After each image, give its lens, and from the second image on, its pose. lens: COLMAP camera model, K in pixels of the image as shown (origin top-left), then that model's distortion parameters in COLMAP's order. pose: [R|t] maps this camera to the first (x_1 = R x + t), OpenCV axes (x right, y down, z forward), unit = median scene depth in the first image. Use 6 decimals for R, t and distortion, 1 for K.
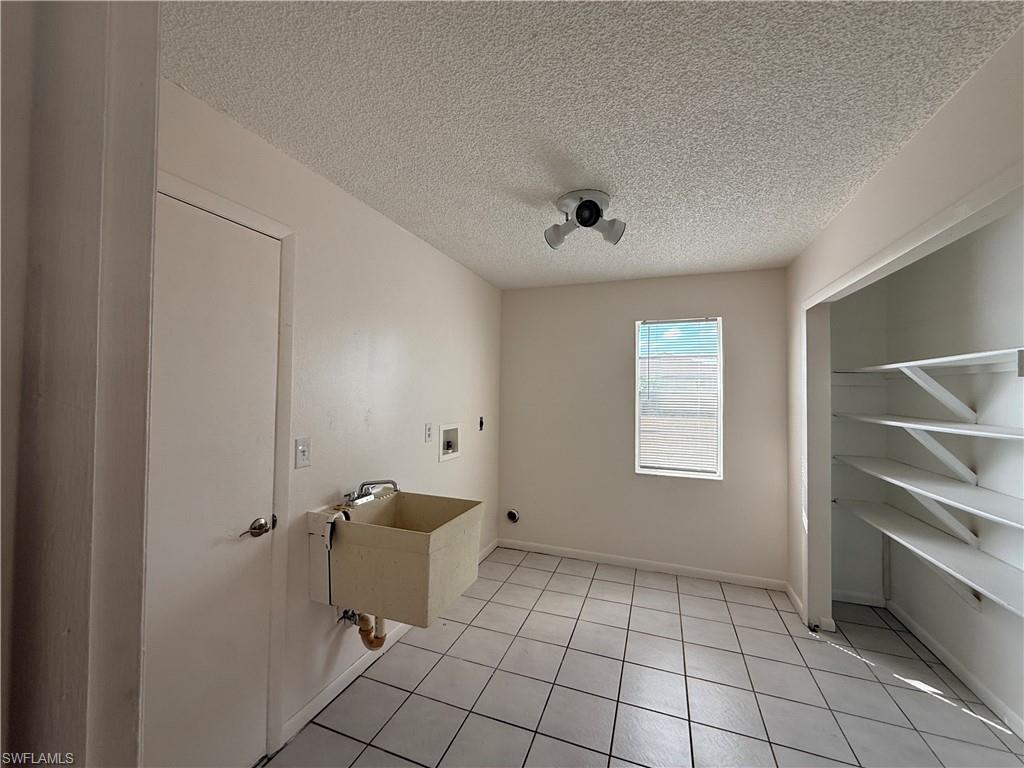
lens RADIAL K [[408.1, 0, 510.2], [0, 408.1, 385.0], [0, 0, 1]] dist [-0.000143, 0.000277]
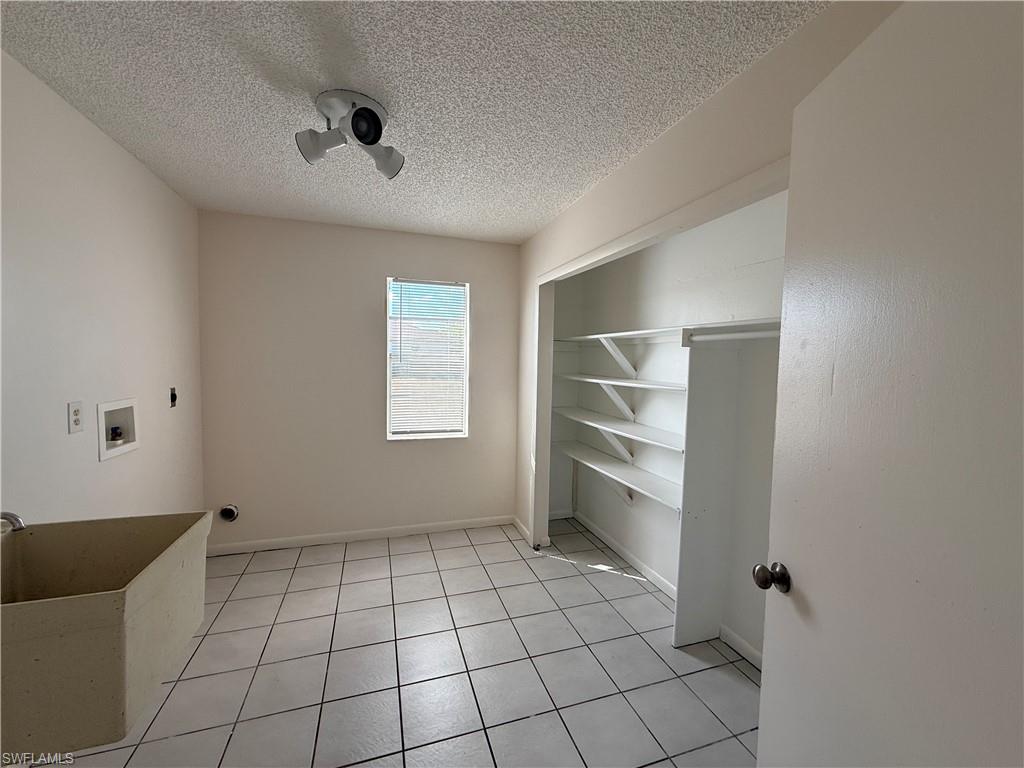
lens RADIAL K [[408.1, 0, 510.0], [0, 408.1, 383.2], [0, 0, 1]] dist [-0.000143, 0.000277]
pose [[0.784801, -0.033873, 0.618822, -0.065106], [-0.020387, 0.996554, 0.080405, 0.002637], [-0.619413, -0.075718, 0.781405, 0.119549]]
